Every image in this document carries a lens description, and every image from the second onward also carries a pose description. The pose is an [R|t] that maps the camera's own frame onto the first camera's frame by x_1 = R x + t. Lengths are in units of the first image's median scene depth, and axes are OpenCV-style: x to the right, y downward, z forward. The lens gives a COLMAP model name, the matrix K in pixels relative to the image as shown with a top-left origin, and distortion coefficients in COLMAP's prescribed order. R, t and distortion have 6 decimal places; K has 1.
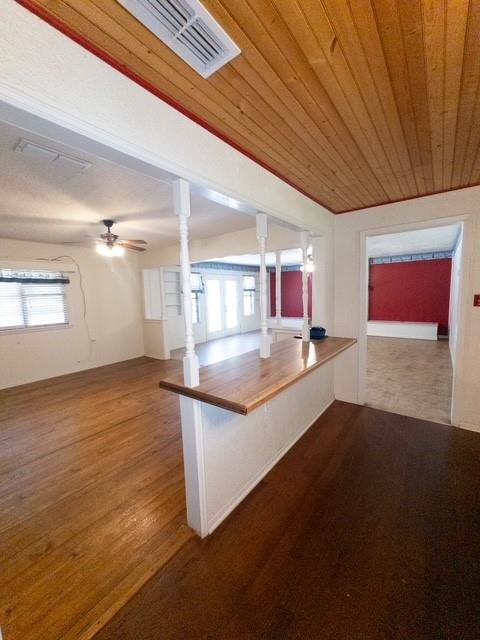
lens RADIAL K [[257.6, 0, 240.0], [0, 257.6, 320.0], [0, 0, 1]] dist [-0.000060, -0.000028]
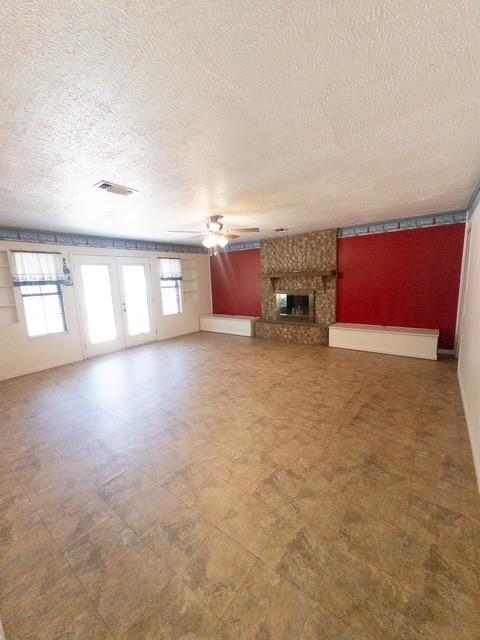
lens RADIAL K [[256.8, 0, 240.0], [0, 256.8, 320.0], [0, 0, 1]] dist [-0.000300, -0.000067]
pose [[0.999946, -0.009651, 0.003862, 0.256976], [0.009438, 0.998609, 0.051876, -0.045177], [-0.004357, -0.051836, 0.998646, 0.344516]]
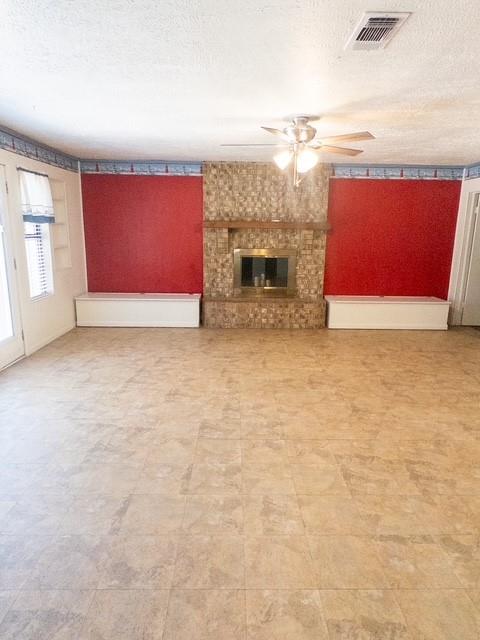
lens RADIAL K [[409.7, 0, 240.0], [0, 409.7, 320.0], [0, 0, 1]] dist [-0.004401, -0.001382]
pose [[0.780434, -0.093444, 0.618216, -0.111461], [0.029305, 0.993149, 0.113121, -0.047730], [-0.624551, -0.070166, 0.777826, 0.509245]]
